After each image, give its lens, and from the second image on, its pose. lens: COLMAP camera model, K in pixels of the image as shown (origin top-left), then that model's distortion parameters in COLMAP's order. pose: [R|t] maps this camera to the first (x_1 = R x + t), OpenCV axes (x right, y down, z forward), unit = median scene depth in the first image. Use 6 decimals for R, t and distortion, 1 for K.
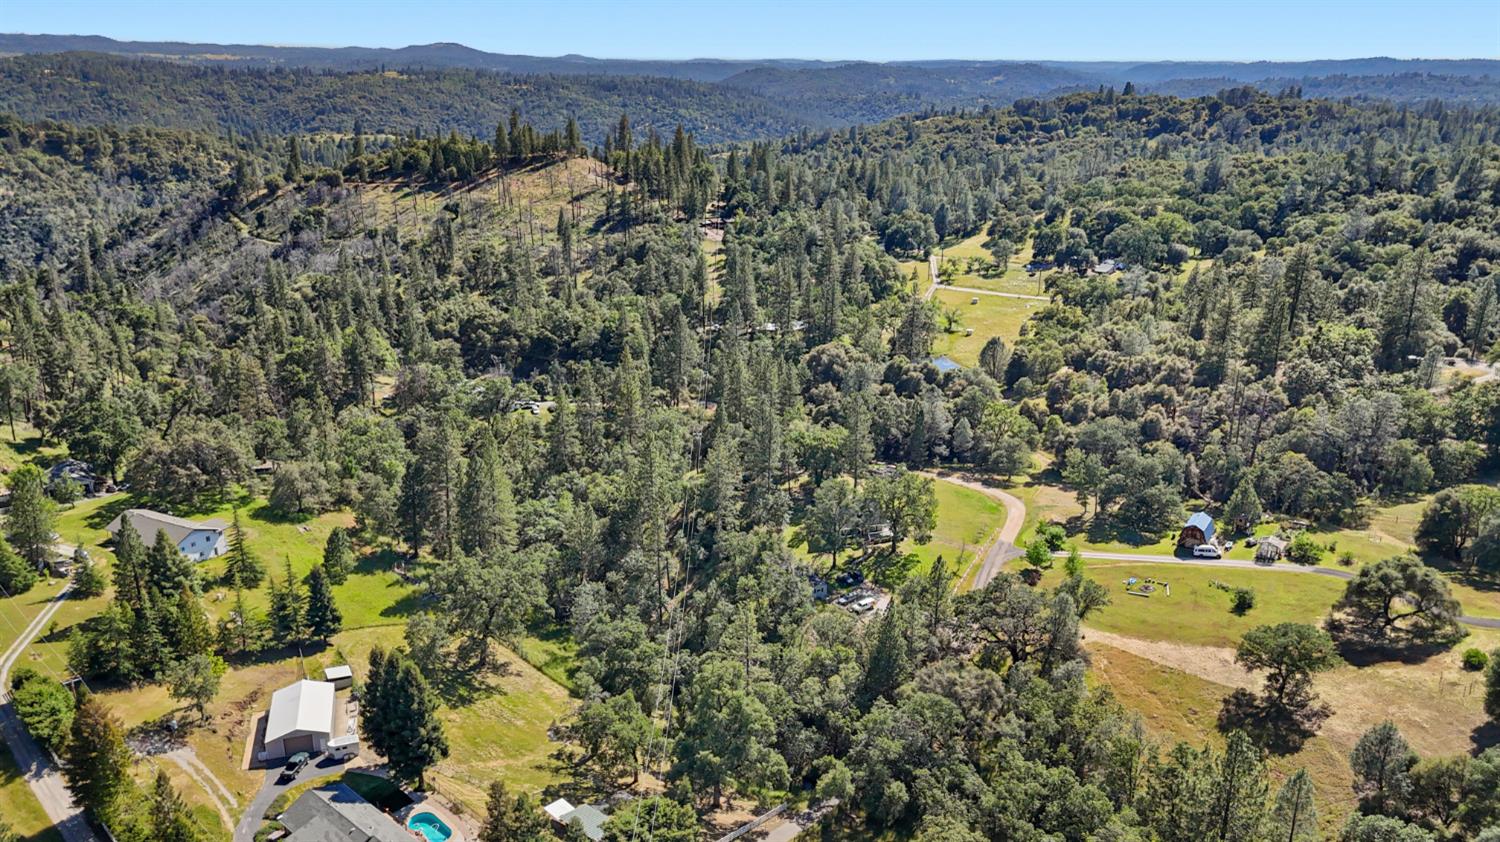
lens RADIAL K [[1059.8, 0, 750.0], [0, 1059.8, 421.0], [0, 0, 1]] dist [0.047228, -0.037669]
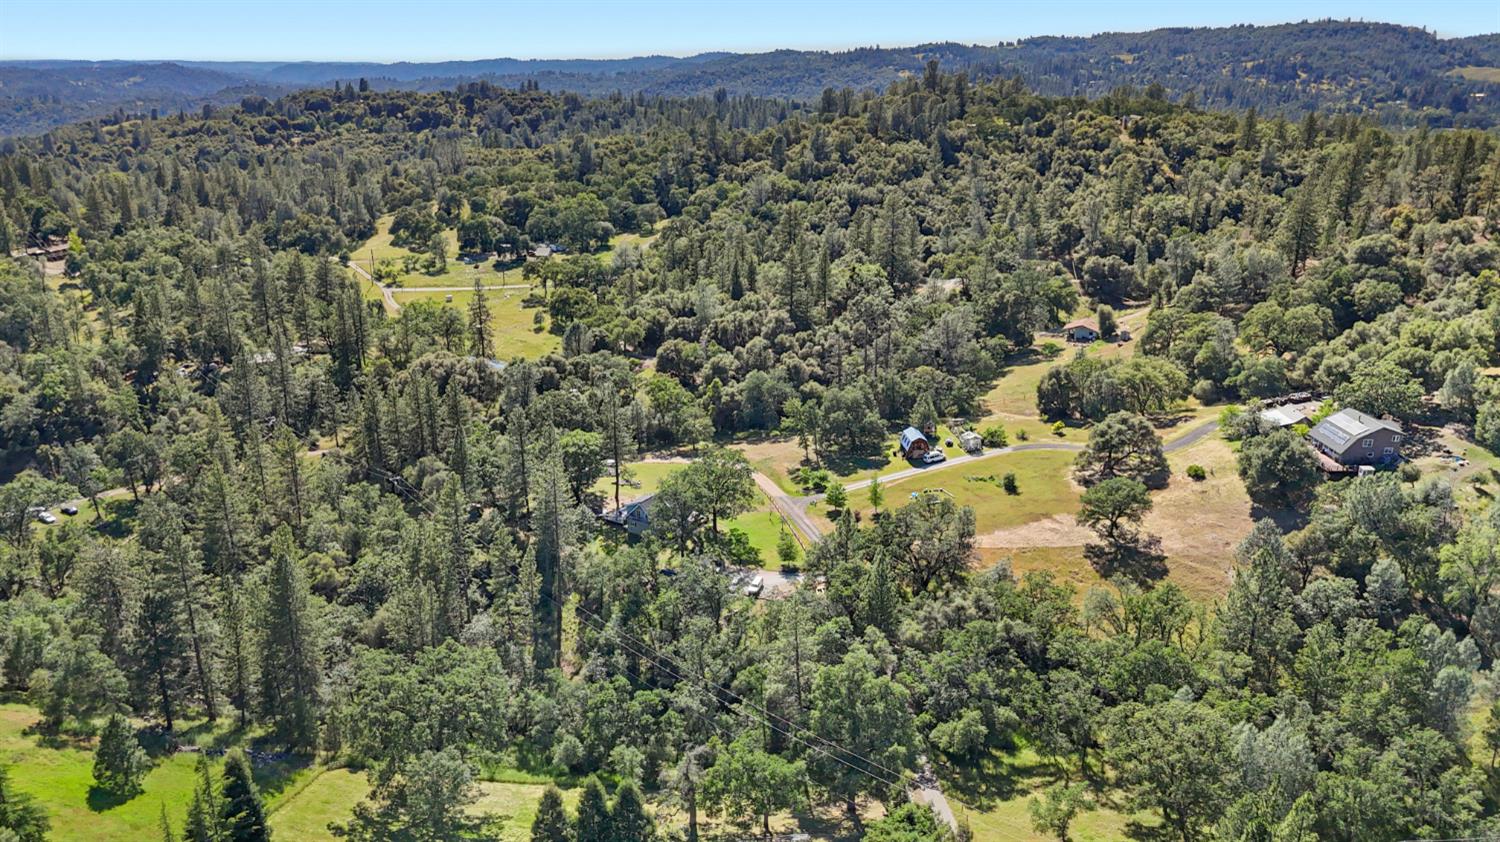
lens RADIAL K [[1059.8, 0, 750.0], [0, 1059.8, 421.0], [0, 0, 1]] dist [0.047228, -0.037669]
pose [[0.781279, -0.209881, 0.587838, -0.122841], [0.208377, 0.975444, 0.071323, -0.012588], [-0.588372, 0.066769, 0.805829, 0.055197]]
